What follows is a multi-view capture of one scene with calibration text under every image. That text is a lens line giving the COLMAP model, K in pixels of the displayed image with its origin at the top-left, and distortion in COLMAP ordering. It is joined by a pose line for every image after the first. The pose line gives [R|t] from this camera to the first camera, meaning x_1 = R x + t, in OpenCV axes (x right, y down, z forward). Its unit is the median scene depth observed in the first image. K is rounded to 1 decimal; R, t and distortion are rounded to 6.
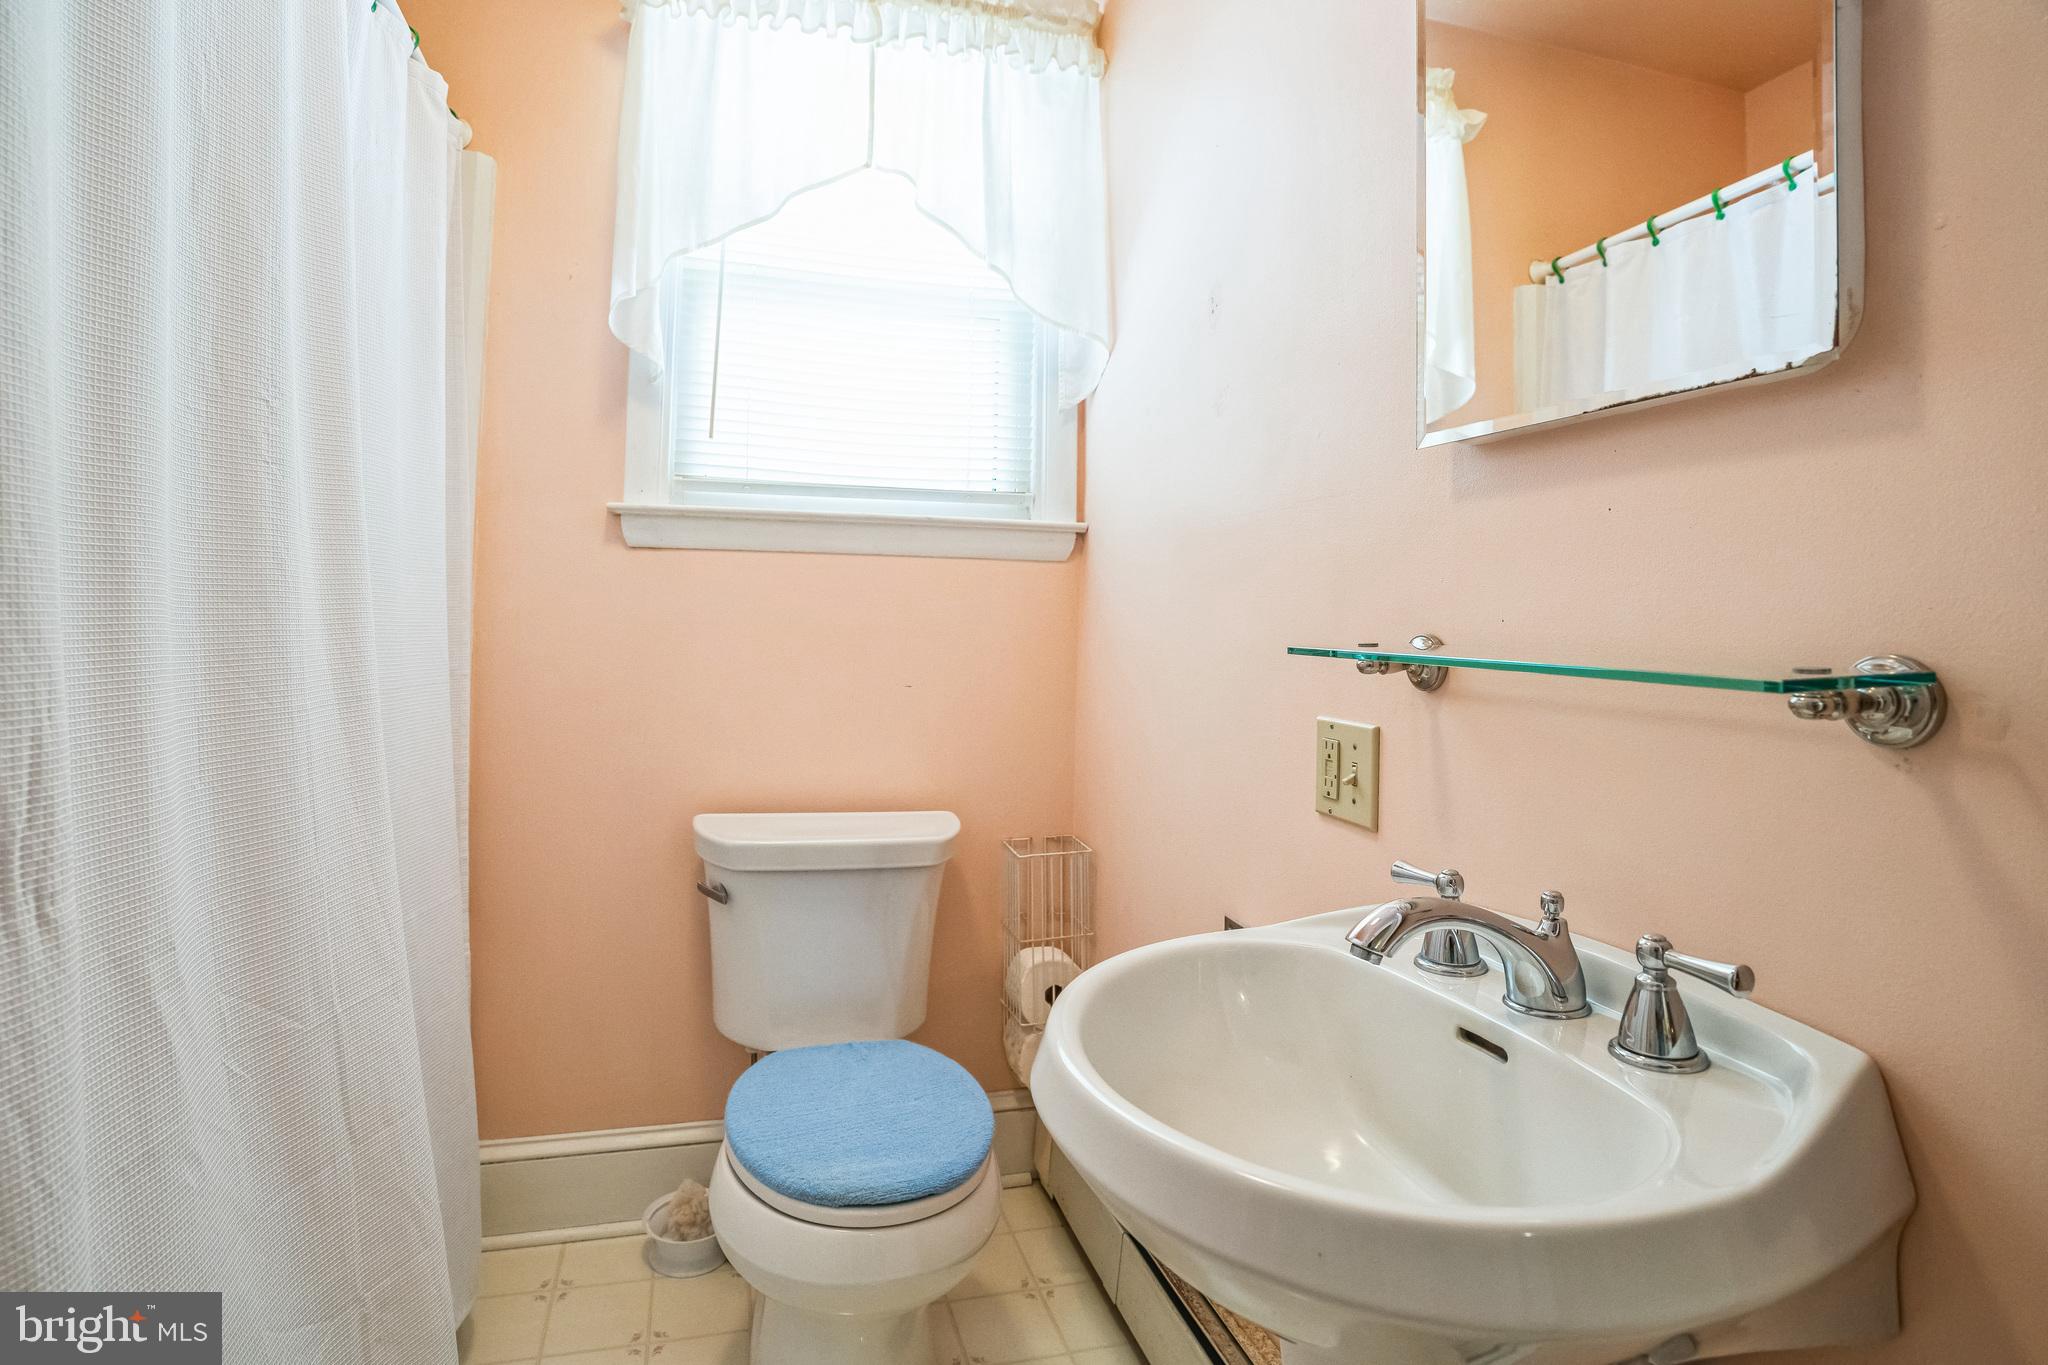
lens RADIAL K [[1079.5, 0, 1022.6], [0, 1079.5, 605.8], [0, 0, 1]] dist [-0.055331, 0.013020]
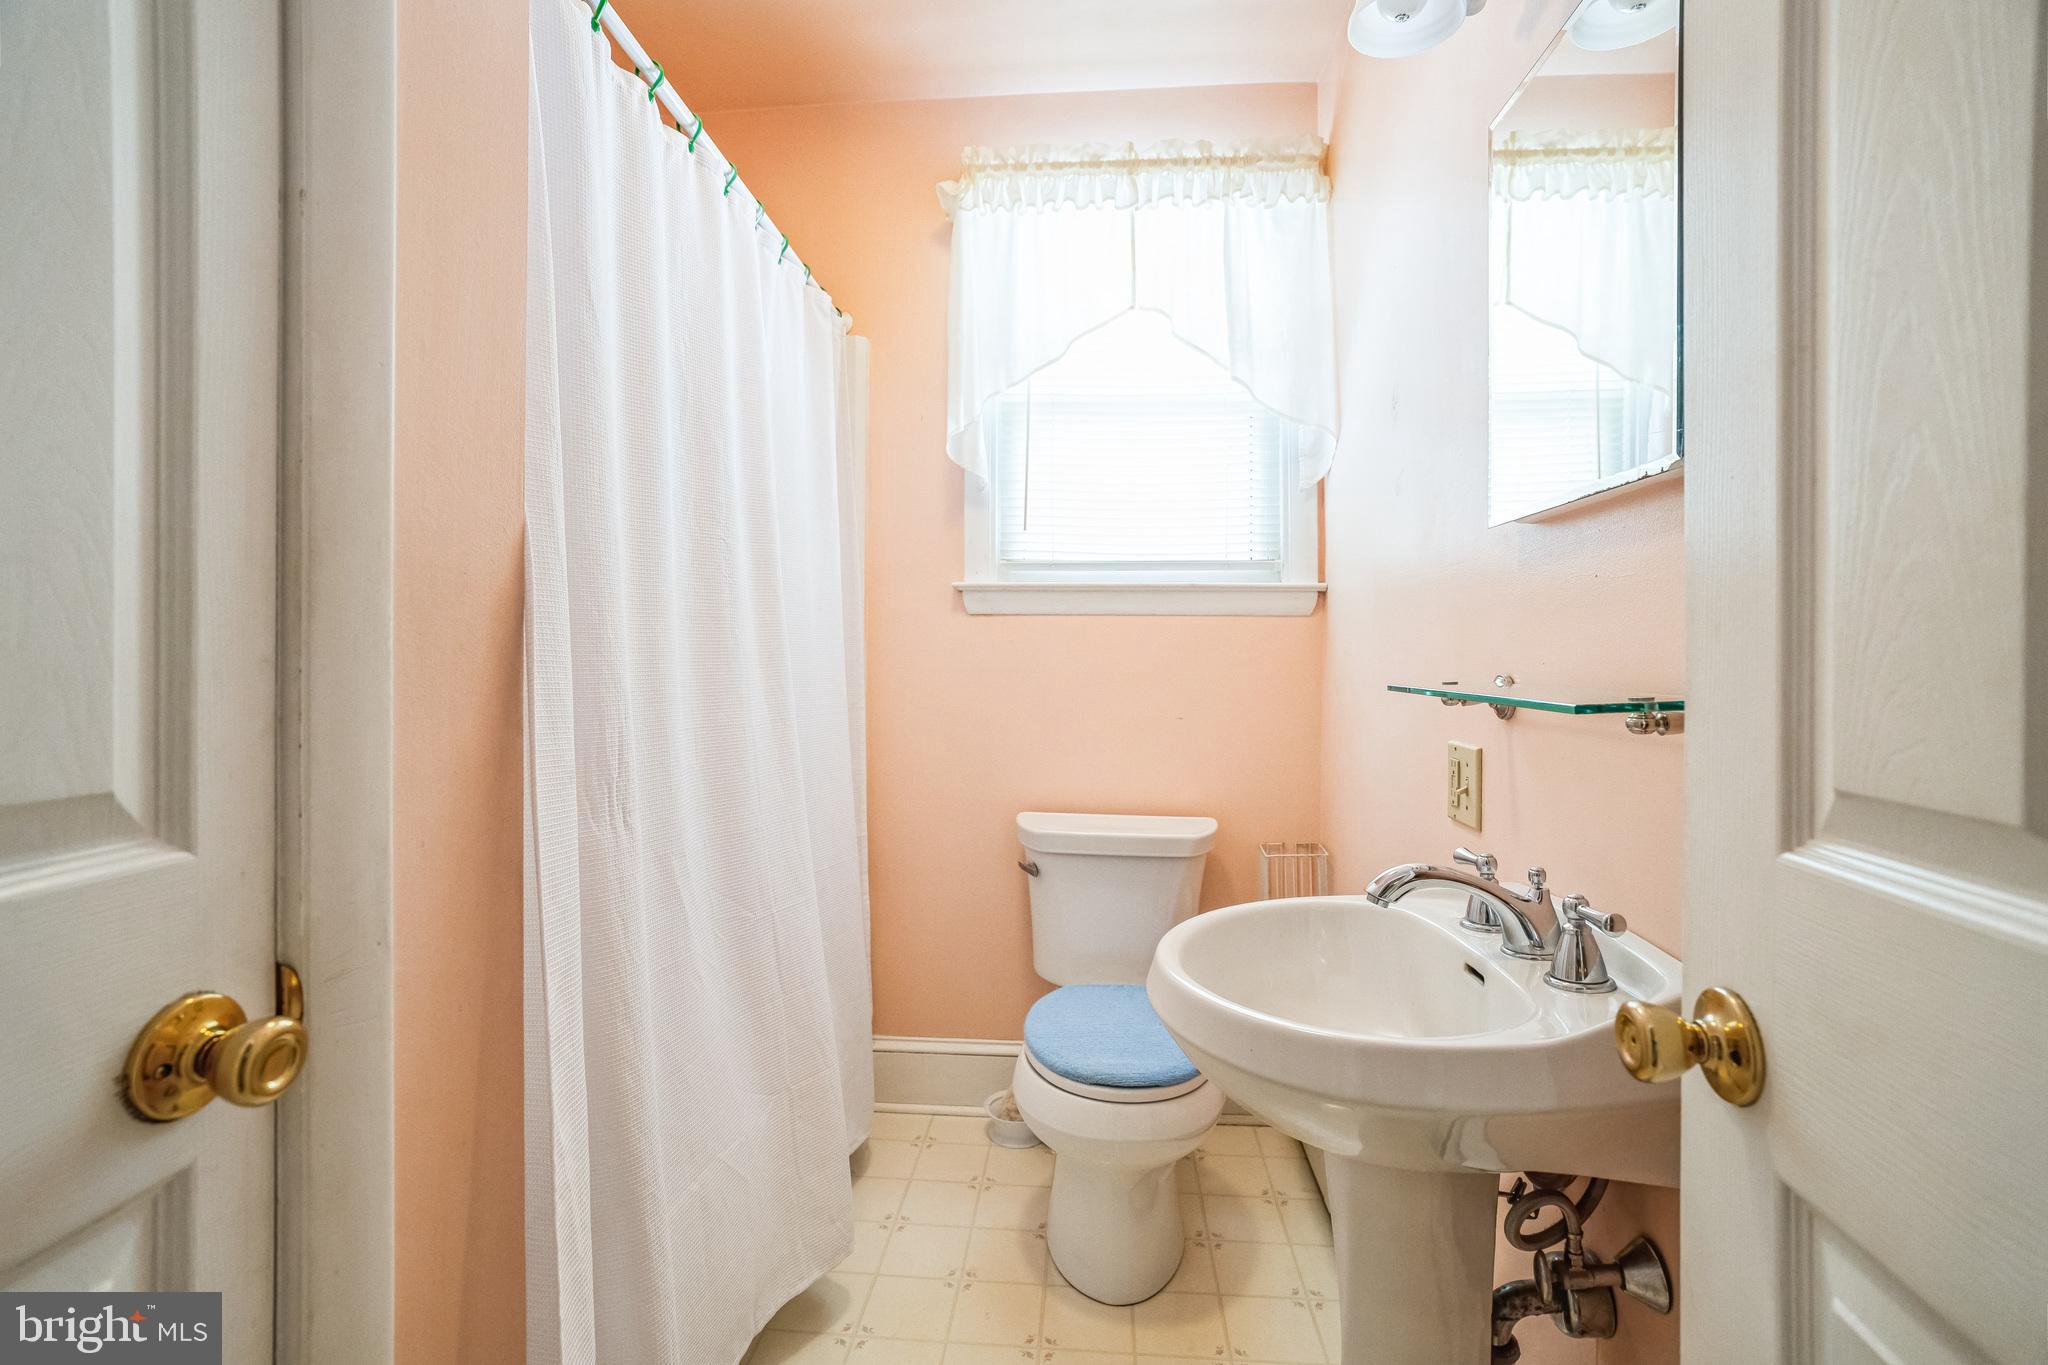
lens RADIAL K [[992.0, 0, 1024.6], [0, 992.0, 710.0], [0, 0, 1]] dist [-0.023692, 0.000615]
pose [[0.936135, 0.003565, -0.351623, 0.149308], [0.017540, 0.998231, 0.056816, -0.004510], [0.351203, -0.059355, 0.934416, -0.167661]]
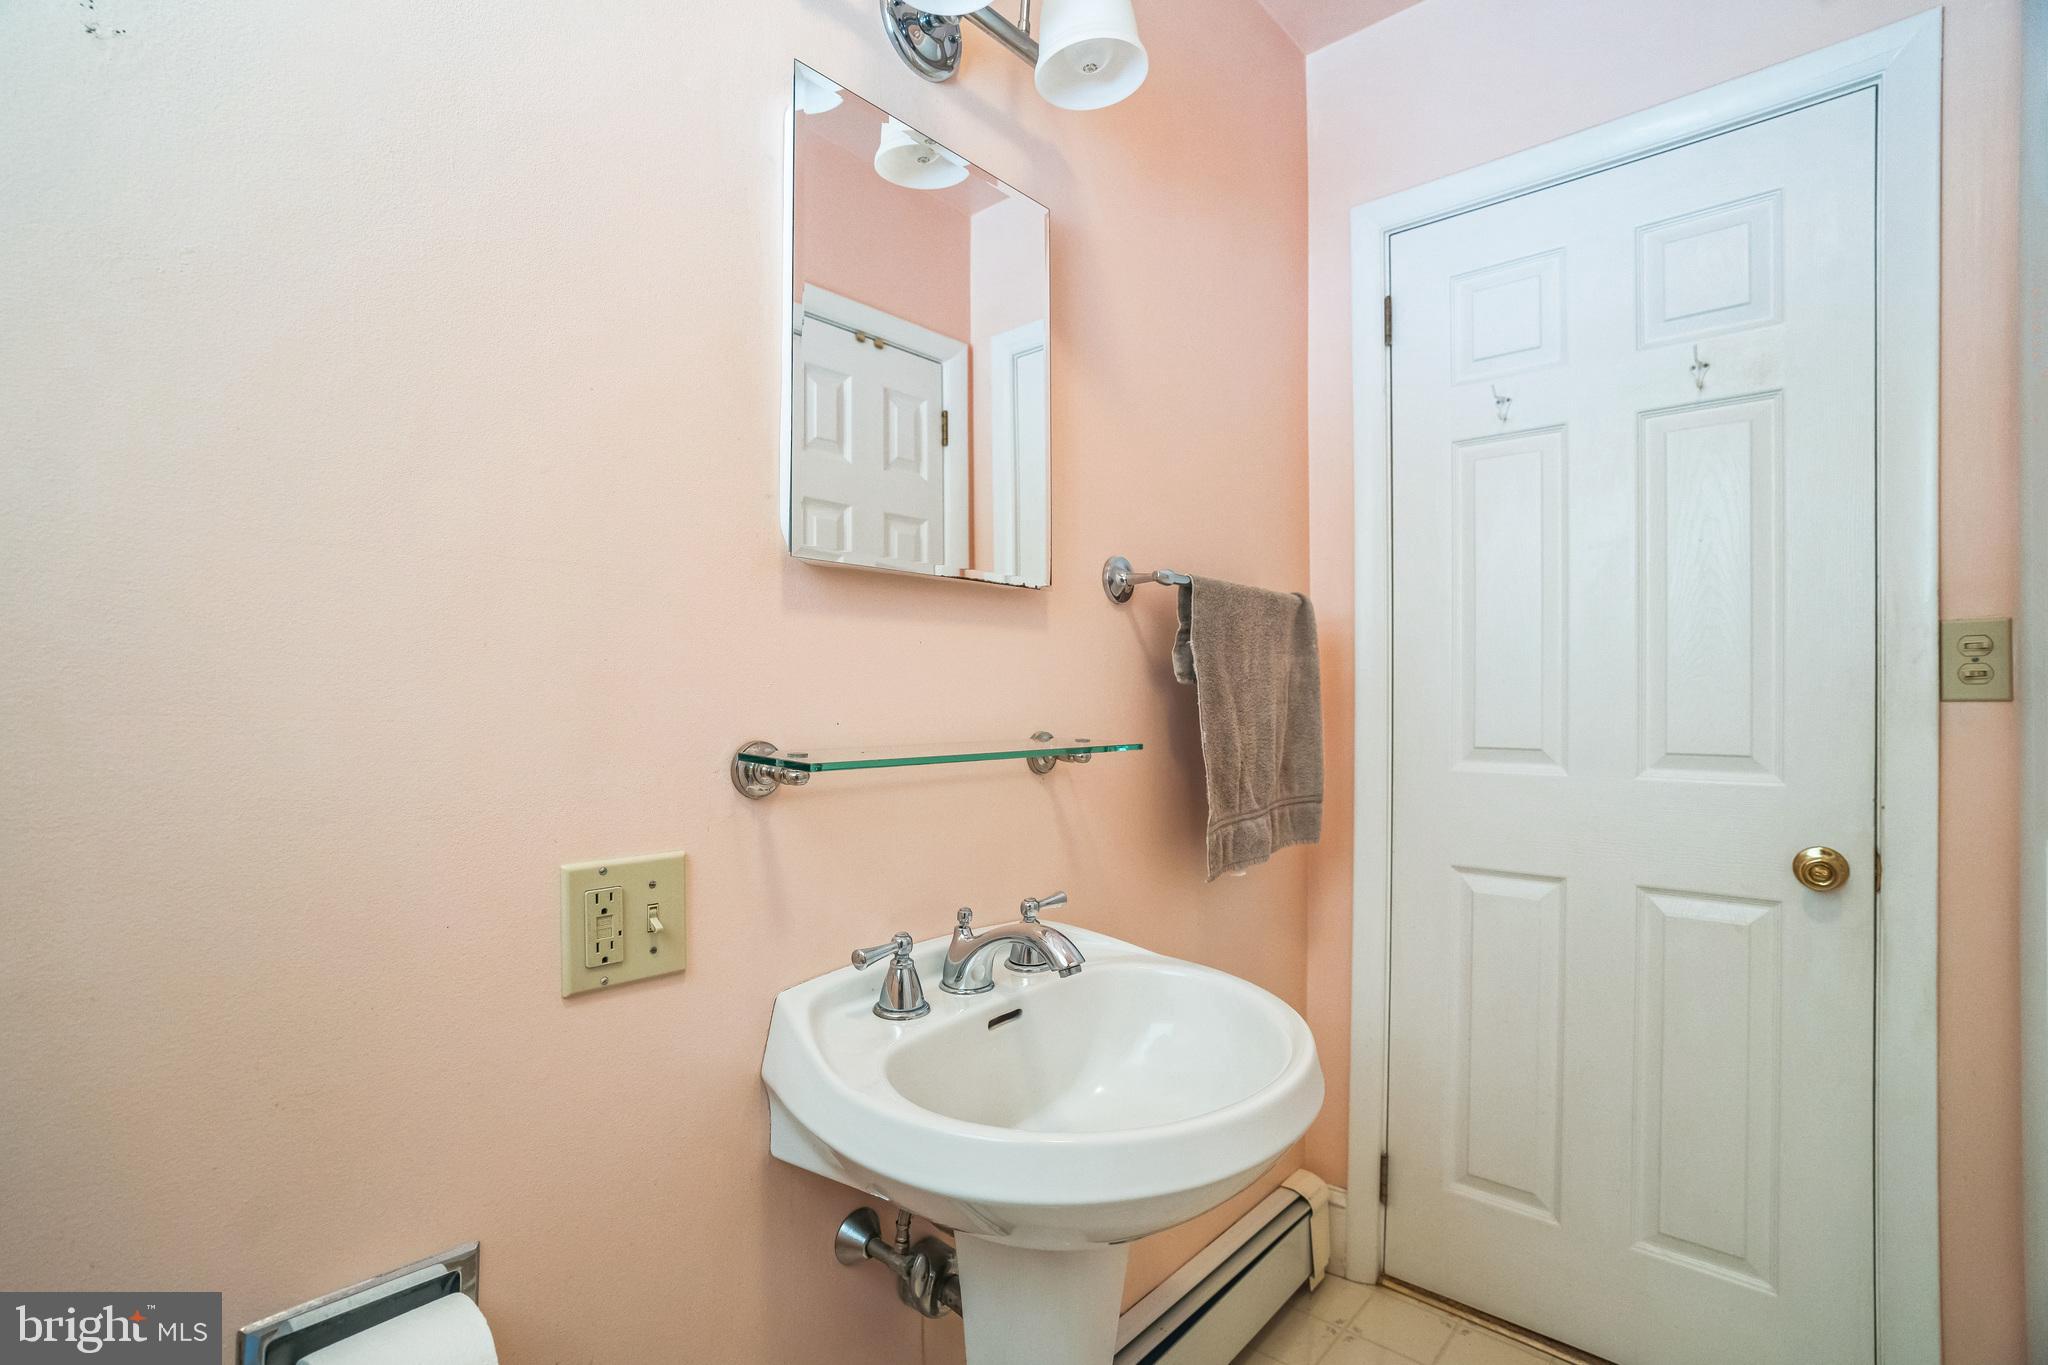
lens RADIAL K [[955.2, 0, 1021.3], [0, 955.2, 702.3], [0, 0, 1]] dist [-0.100798, 0.058151]
pose [[-0.542719, -0.013288, 0.839809, -0.285826], [-0.011196, 0.999900, 0.008586, -0.011005], [-0.839840, -0.004743, -0.542814, 0.744369]]
